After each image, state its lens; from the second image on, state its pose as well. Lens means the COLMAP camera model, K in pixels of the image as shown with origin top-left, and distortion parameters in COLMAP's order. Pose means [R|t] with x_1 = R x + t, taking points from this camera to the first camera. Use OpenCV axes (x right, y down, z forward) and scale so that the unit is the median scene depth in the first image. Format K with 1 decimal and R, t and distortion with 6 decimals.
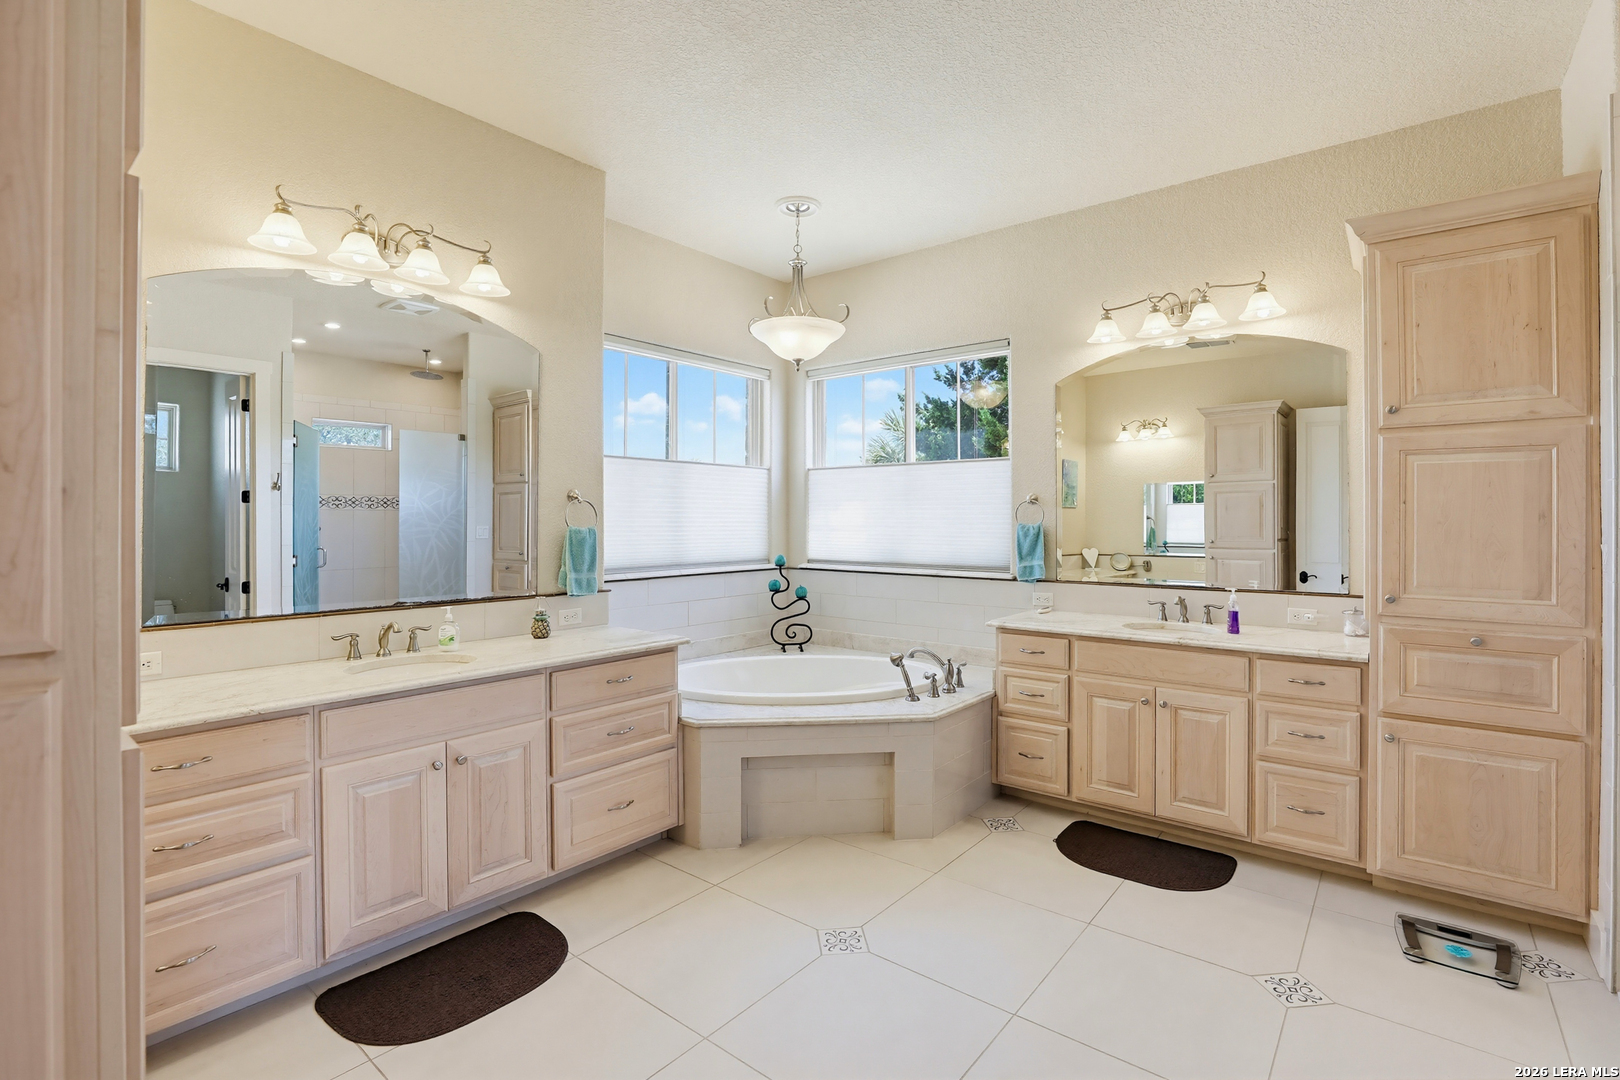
lens RADIAL K [[741.1, 0, 812.6], [0, 741.1, 526.3], [0, 0, 1]] dist [-0.028995, 0.004818]
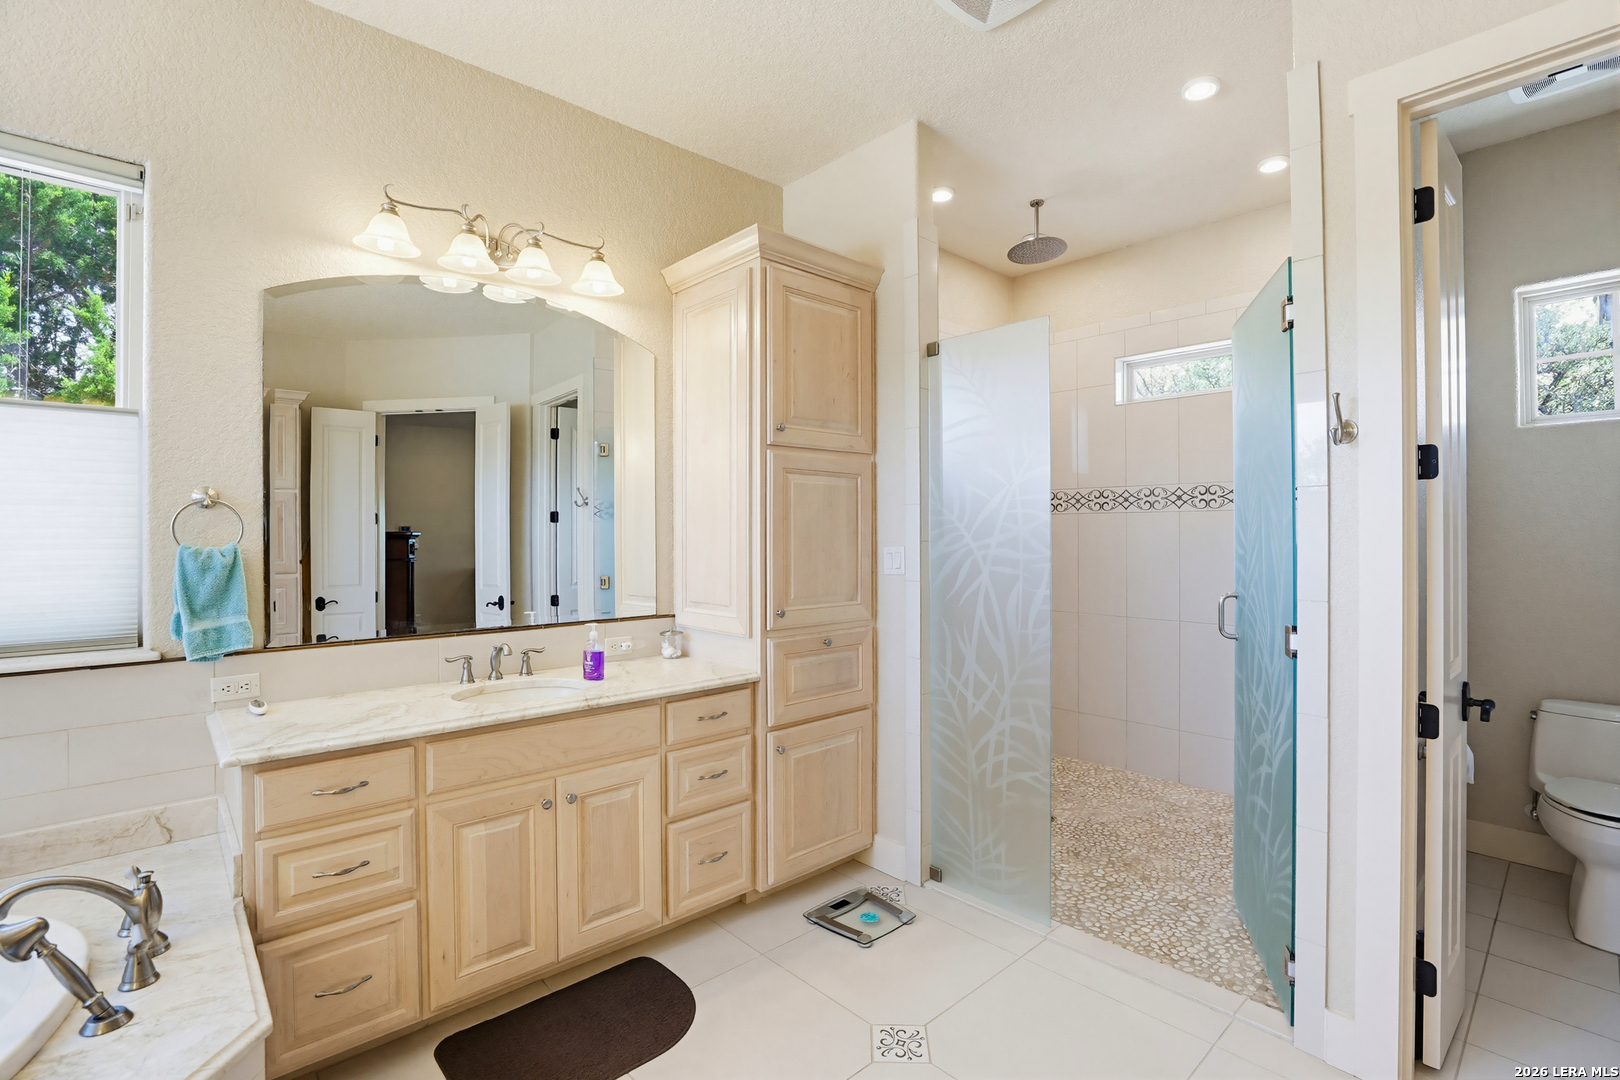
lens RADIAL K [[741.1, 0, 807.8], [0, 741.1, 538.1], [0, 0, 1]] dist [-0.028995, 0.004818]
pose [[0.157839, -0.005672, 0.987448, -0.182375], [0.012783, 0.999911, 0.003700, -0.007337], [-0.987382, 0.012038, 0.157898, 0.660081]]
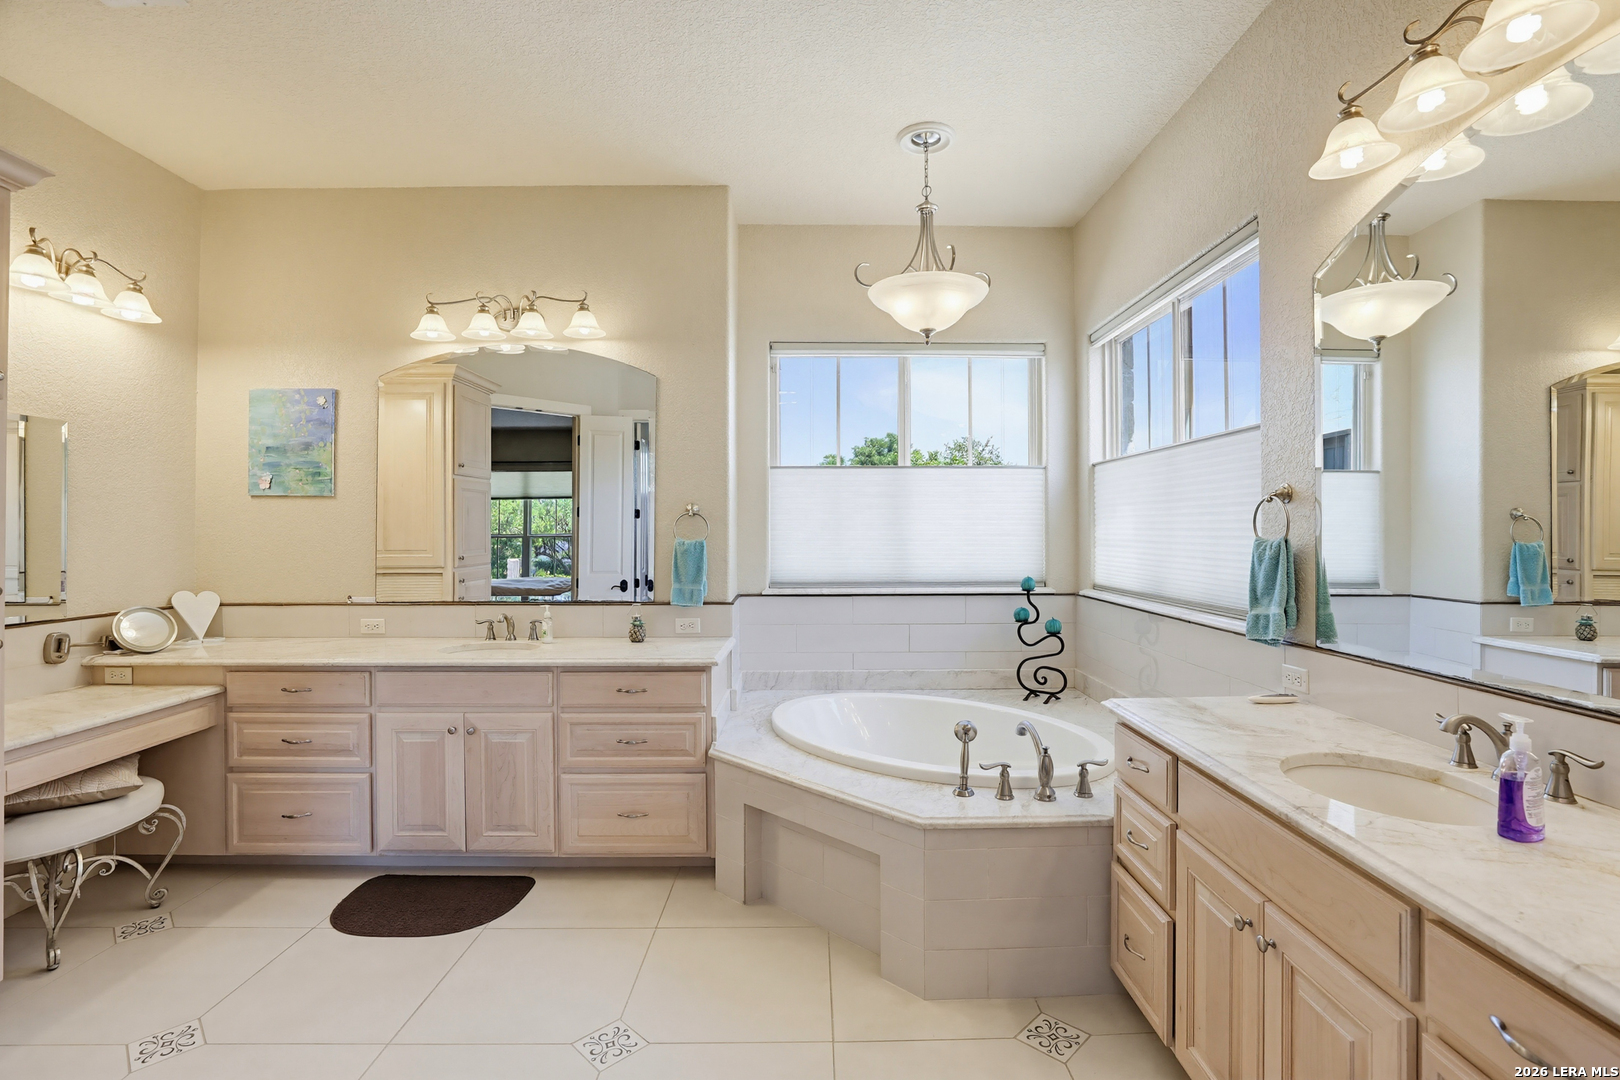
lens RADIAL K [[741.1, 0, 823.4], [0, 741.1, 533.7], [0, 0, 1]] dist [-0.028995, 0.004818]
pose [[0.651571, 0.000898, -0.758587, 0.638428], [-0.004691, 0.999985, -0.002845, -0.005449], [0.758573, 0.005413, 0.651566, 0.503662]]
